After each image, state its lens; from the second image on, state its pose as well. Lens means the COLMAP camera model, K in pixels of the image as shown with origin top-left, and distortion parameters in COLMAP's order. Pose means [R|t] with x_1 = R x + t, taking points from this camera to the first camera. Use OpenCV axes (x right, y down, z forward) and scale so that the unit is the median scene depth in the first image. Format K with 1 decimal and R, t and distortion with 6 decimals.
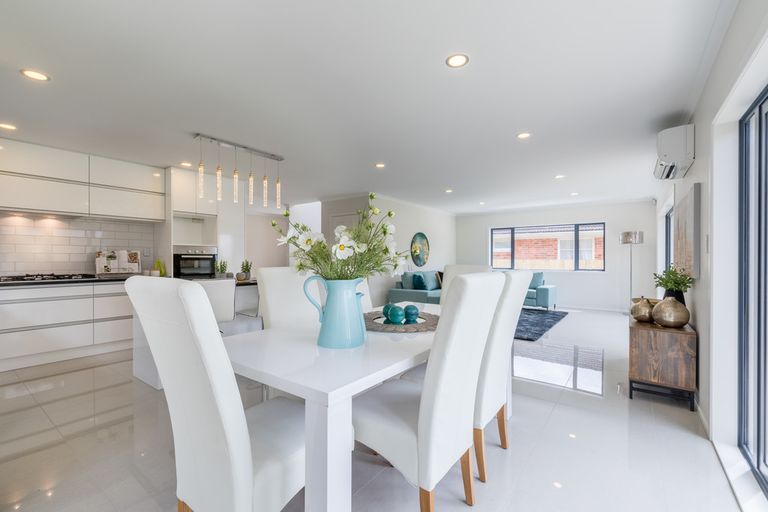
lens RADIAL K [[330.4, 0, 384.0], [0, 330.4, 256.0], [0, 0, 1]] dist [-0.002242, -0.000348]
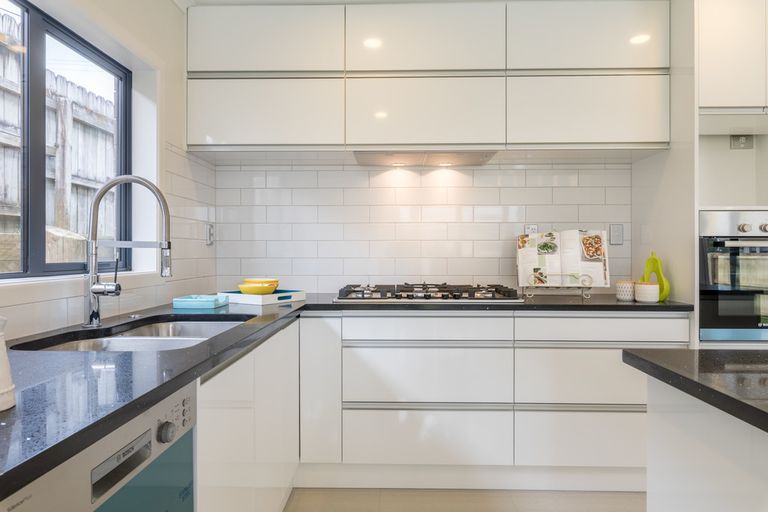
lens RADIAL K [[501.8, 0, 384.0], [0, 501.8, 256.0], [0, 0, 1]] dist [-0.001396, -0.000480]
pose [[0.572410, 0.007066, -0.819937, -0.429260], [0.003342, 0.999934, 0.010950, 0.006952], [0.819961, -0.009008, 0.572349, 0.474167]]
